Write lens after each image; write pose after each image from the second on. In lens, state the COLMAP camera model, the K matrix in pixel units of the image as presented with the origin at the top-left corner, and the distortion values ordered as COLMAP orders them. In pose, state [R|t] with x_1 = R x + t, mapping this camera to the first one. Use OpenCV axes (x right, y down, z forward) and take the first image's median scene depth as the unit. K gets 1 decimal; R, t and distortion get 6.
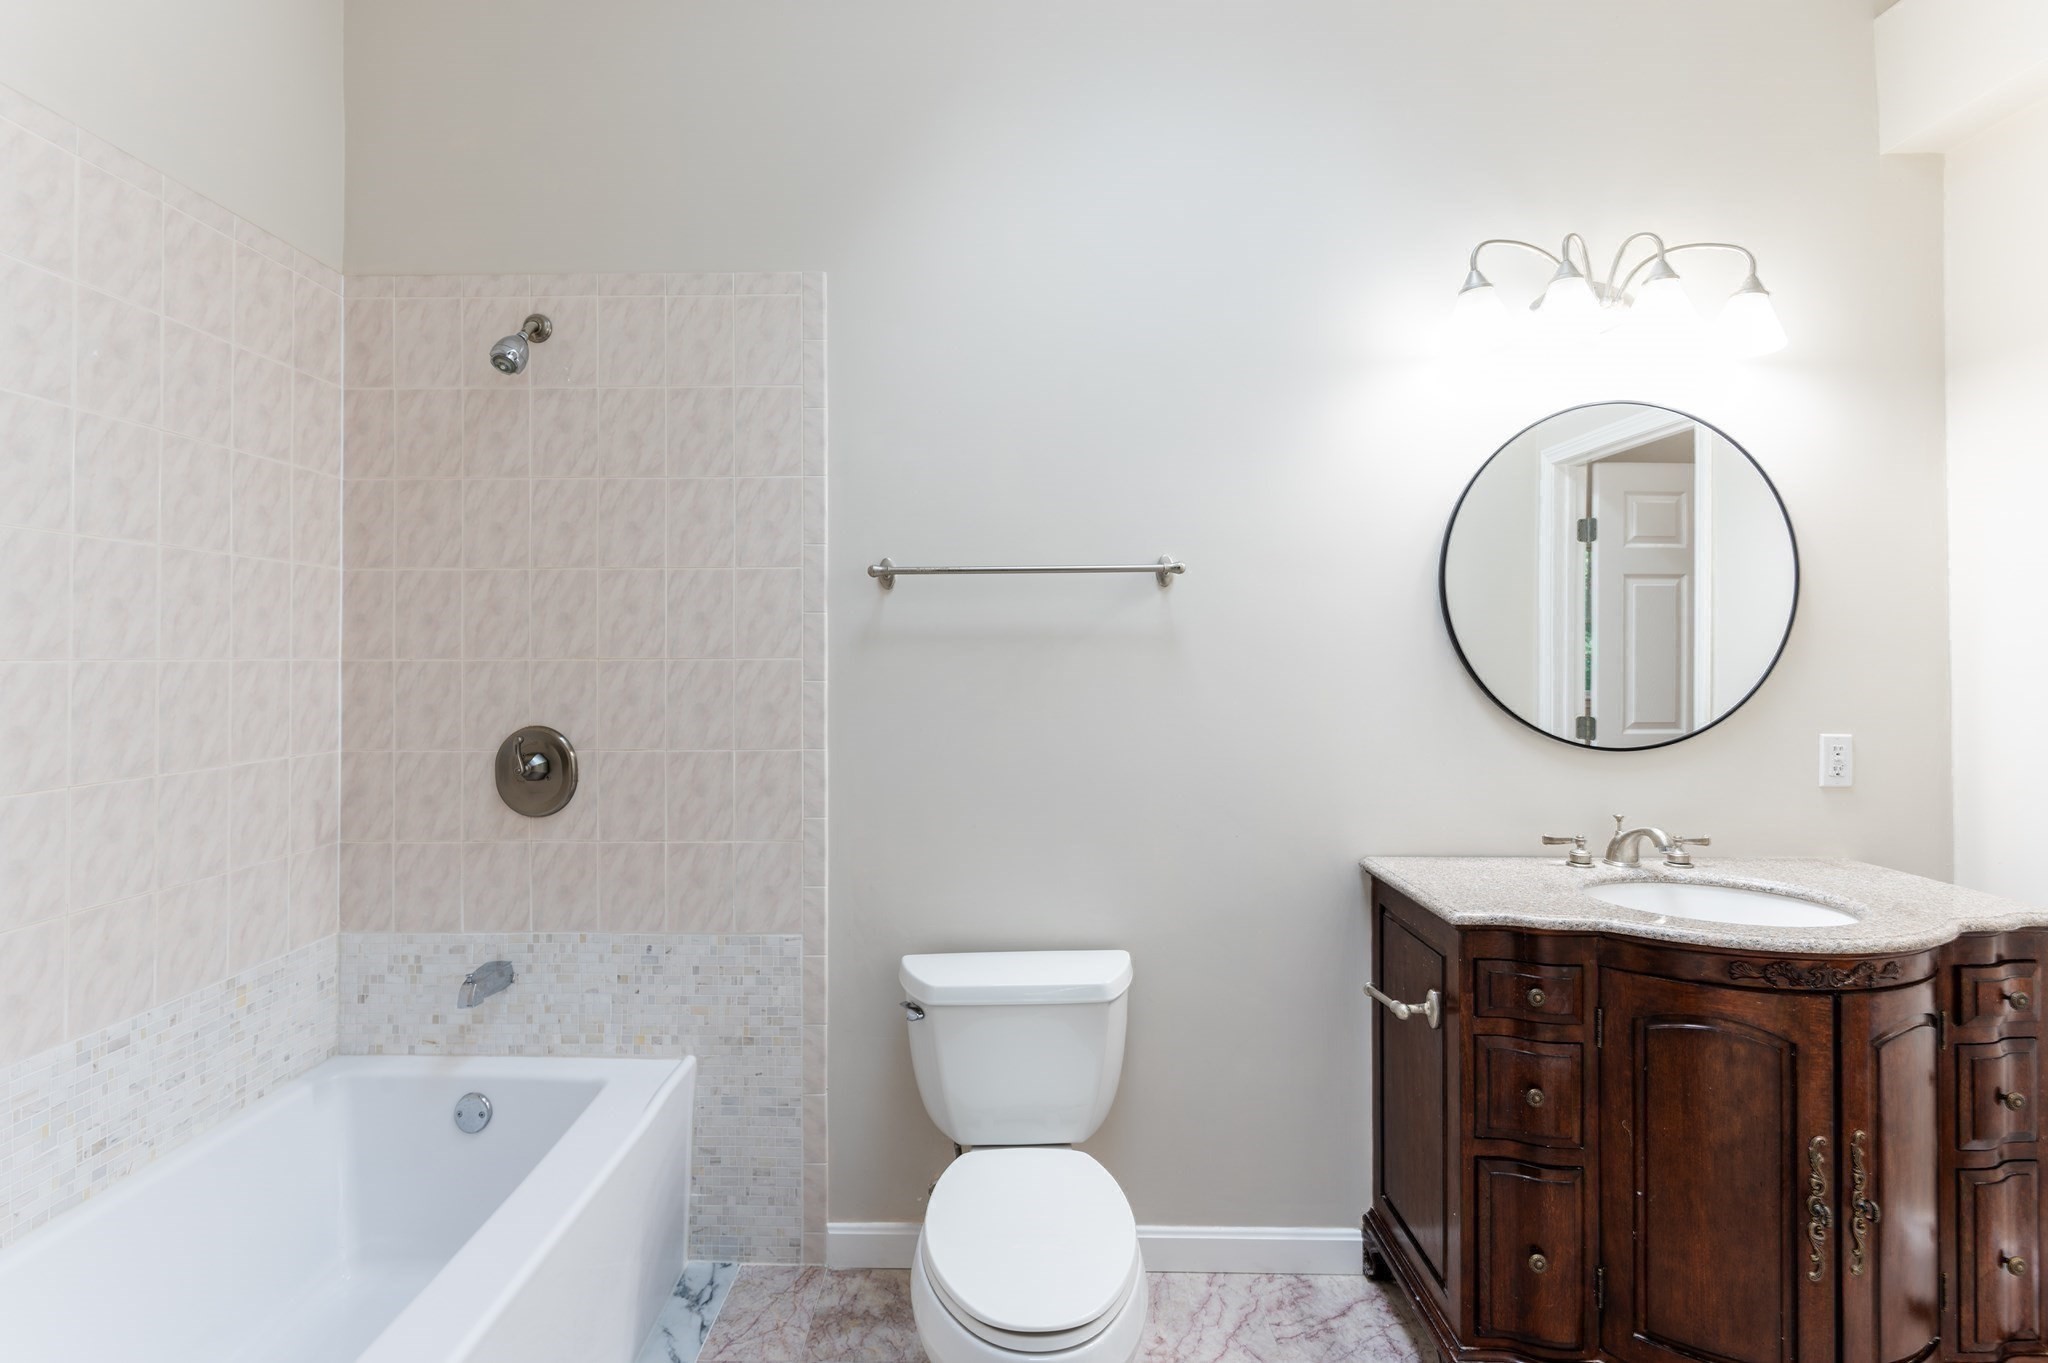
lens RADIAL K [[921.6, 0, 1017.1], [0, 921.6, 666.8], [0, 0, 1]] dist [0.000874, -0.000279]
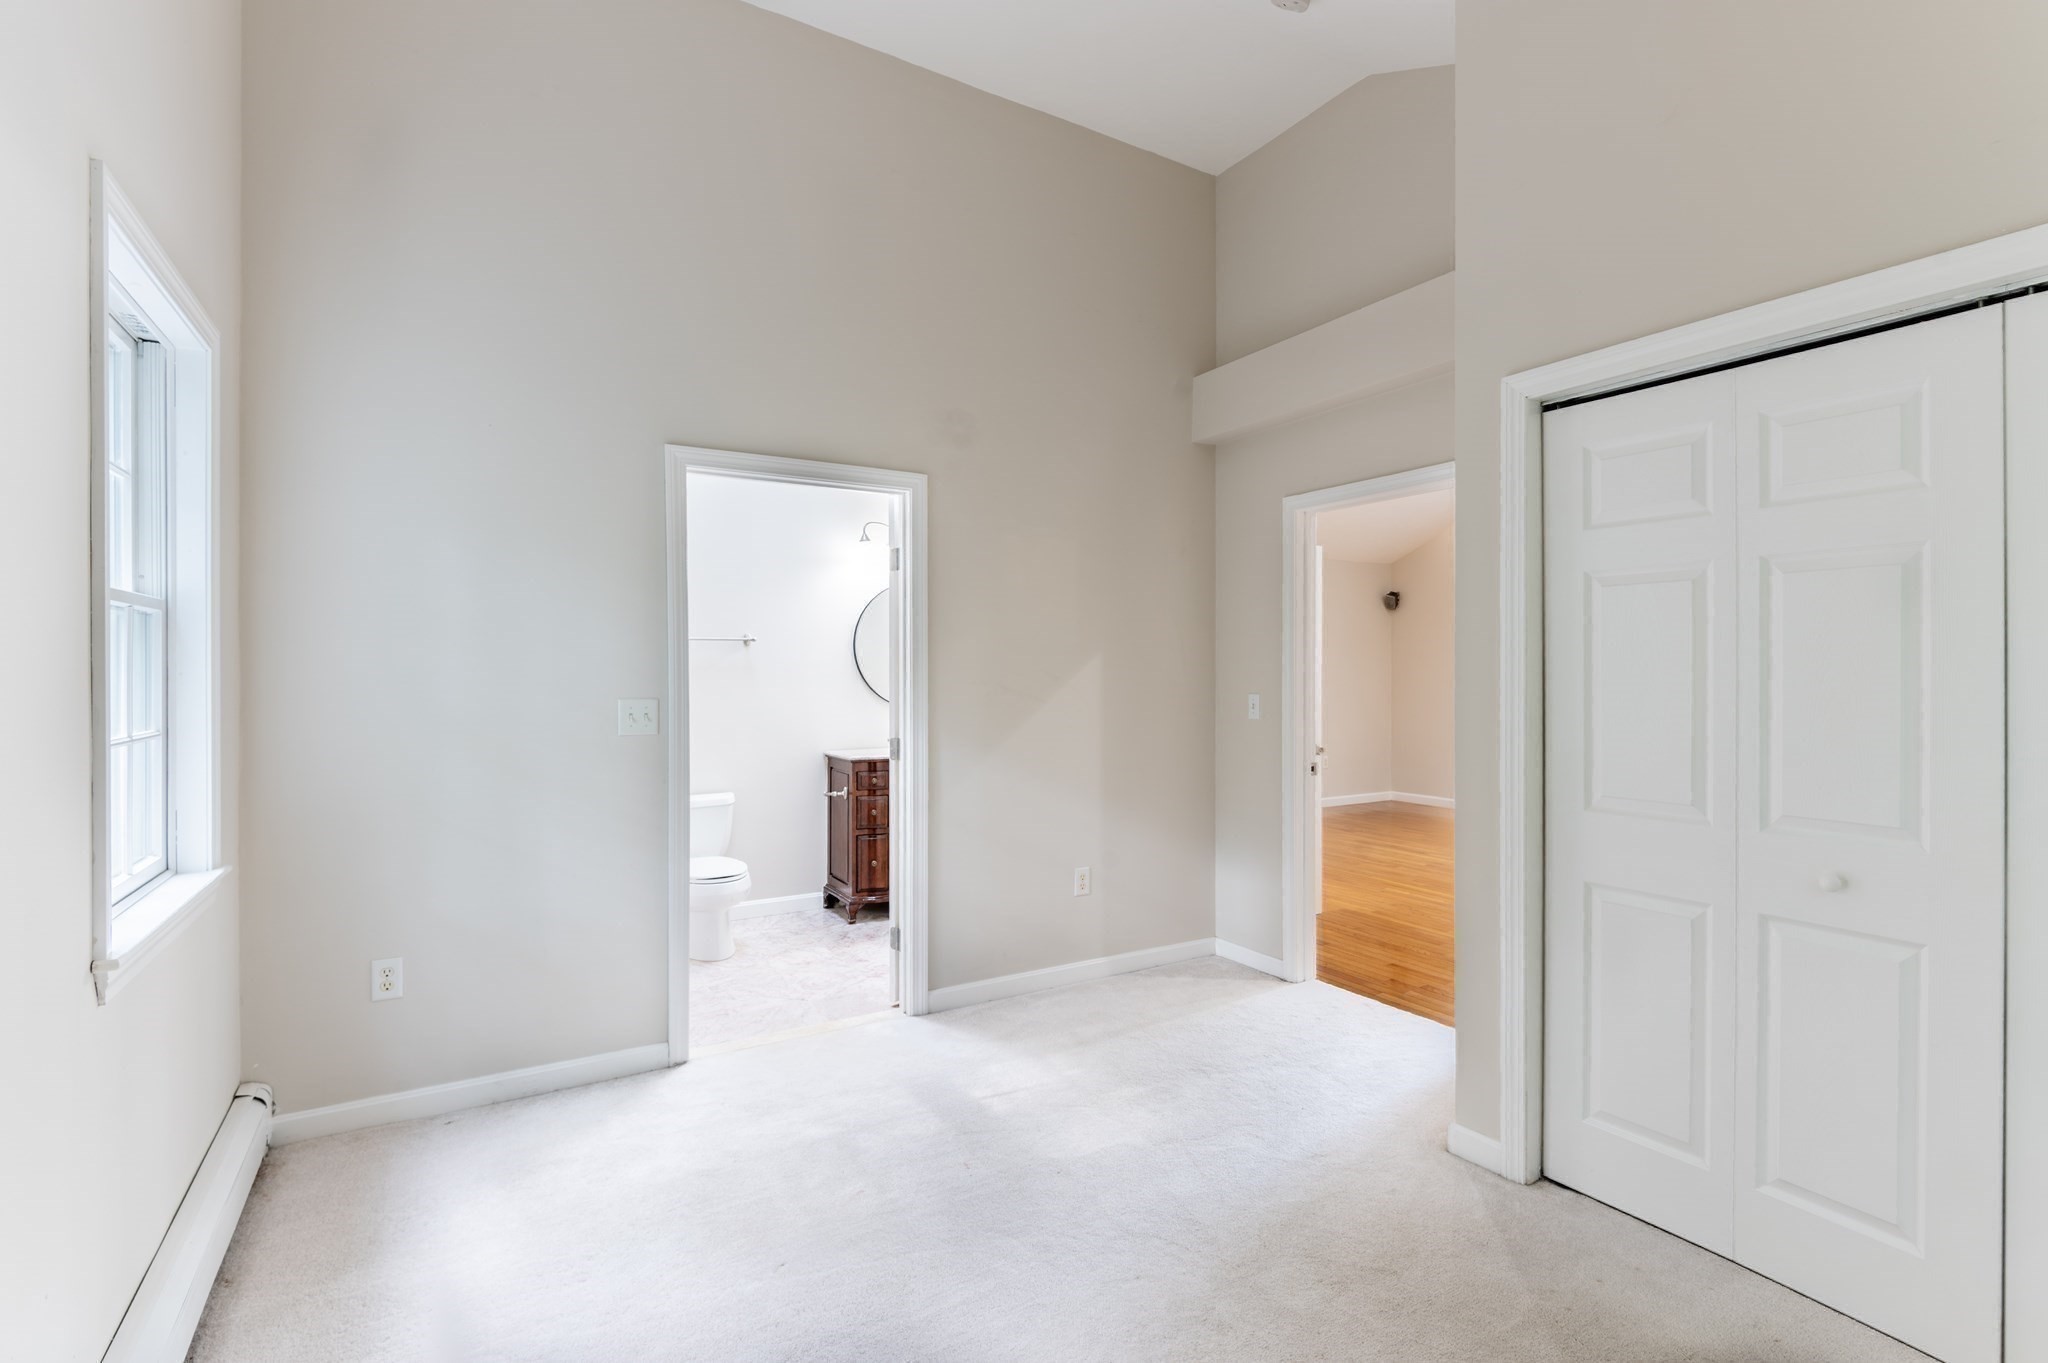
lens RADIAL K [[995.3, 0, 1023.3], [0, 995.3, 686.3], [0, 0, 1]] dist [0.010612, -0.000984]
pose [[0.860691, 0.006268, 0.509090, -0.644303], [-0.001919, 0.999957, -0.009066, 0.047995], [-0.509125, 0.006826, 0.860666, -1.914488]]
